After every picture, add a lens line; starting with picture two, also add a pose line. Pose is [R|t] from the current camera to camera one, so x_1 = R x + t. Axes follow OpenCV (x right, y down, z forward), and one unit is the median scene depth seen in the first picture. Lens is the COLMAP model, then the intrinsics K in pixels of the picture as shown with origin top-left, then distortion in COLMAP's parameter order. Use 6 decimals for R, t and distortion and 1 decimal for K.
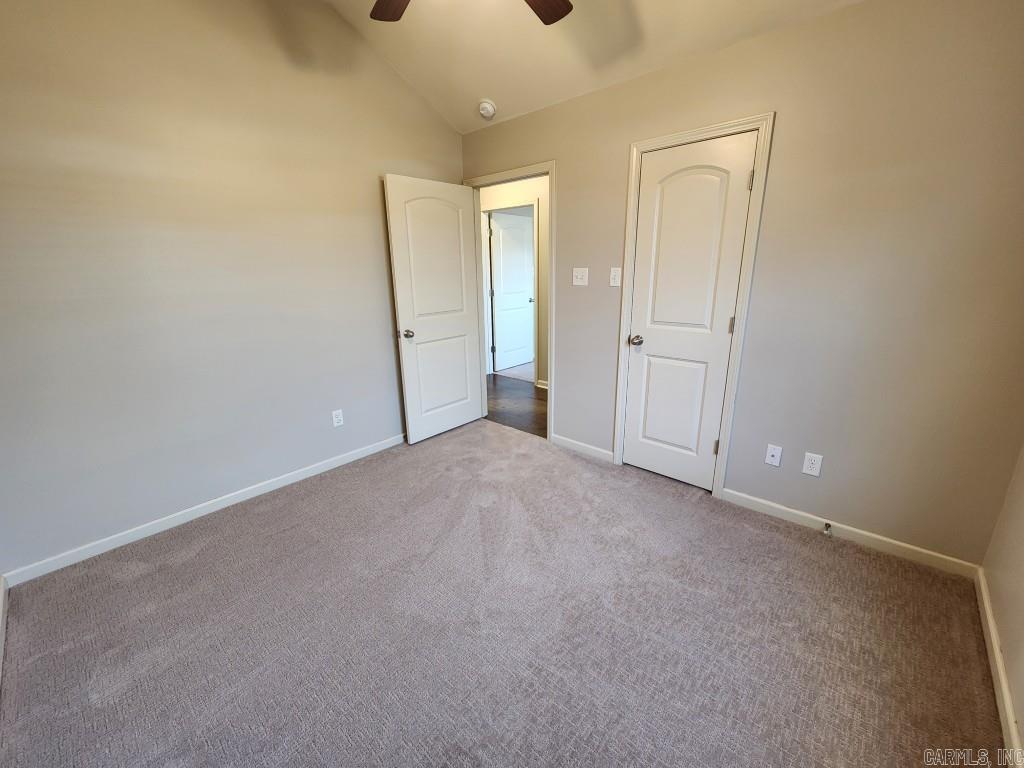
lens RADIAL K [[419.7, 0, 512.0], [0, 419.7, 384.0], [0, 0, 1]] dist [-0.001797, -0.000173]
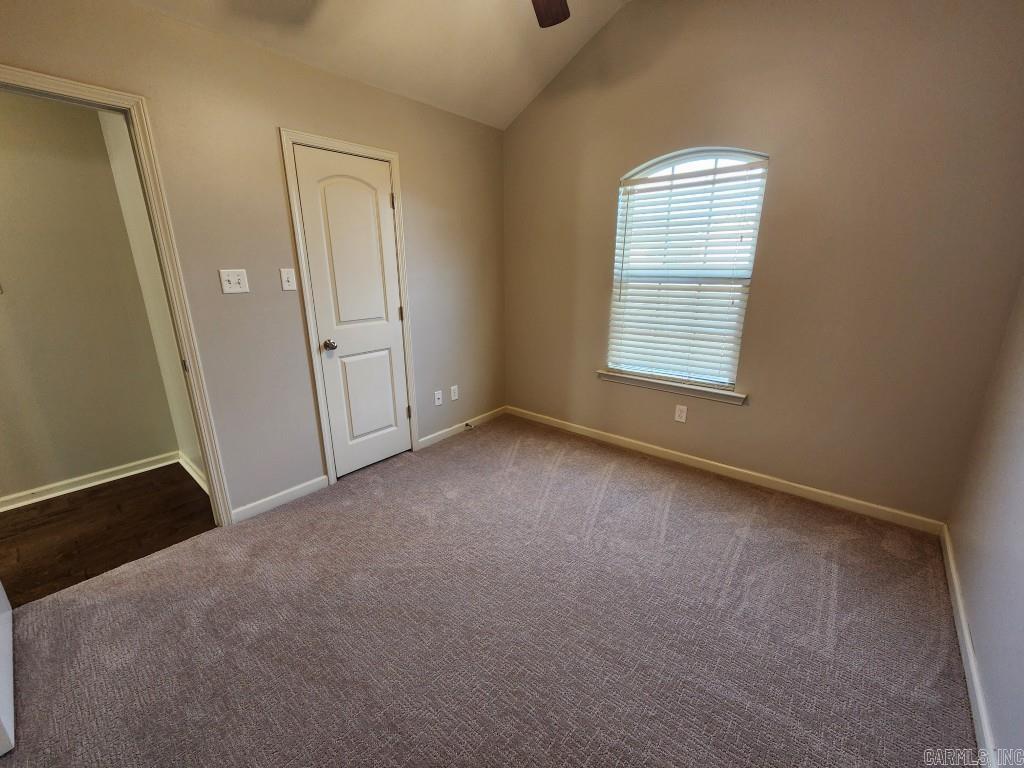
lens RADIAL K [[419.2, 0, 504.4], [0, 419.2, 381.5], [0, 0, 1]] dist [-0.000340, 0.000586]
pose [[-0.025382, -0.253743, 0.966939, -0.649782], [0.280245, 0.926659, 0.250530, -0.154079], [-0.959593, 0.277339, 0.047590, 0.600242]]
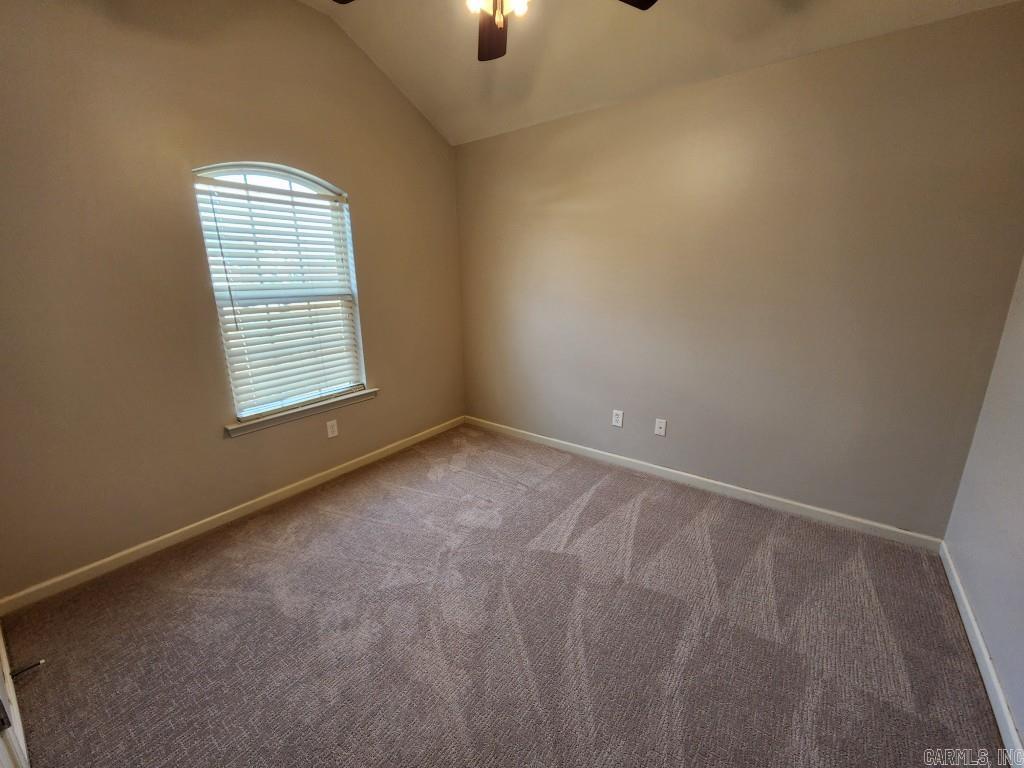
lens RADIAL K [[419.2, 0, 504.4], [0, 419.2, 381.5], [0, 0, 1]] dist [-0.000340, 0.000586]
pose [[-0.995380, 0.053780, -0.079534, -0.001543], [0.006780, 0.865700, 0.500518, -0.331822], [0.095770, 0.497667, -0.862065, 1.166025]]
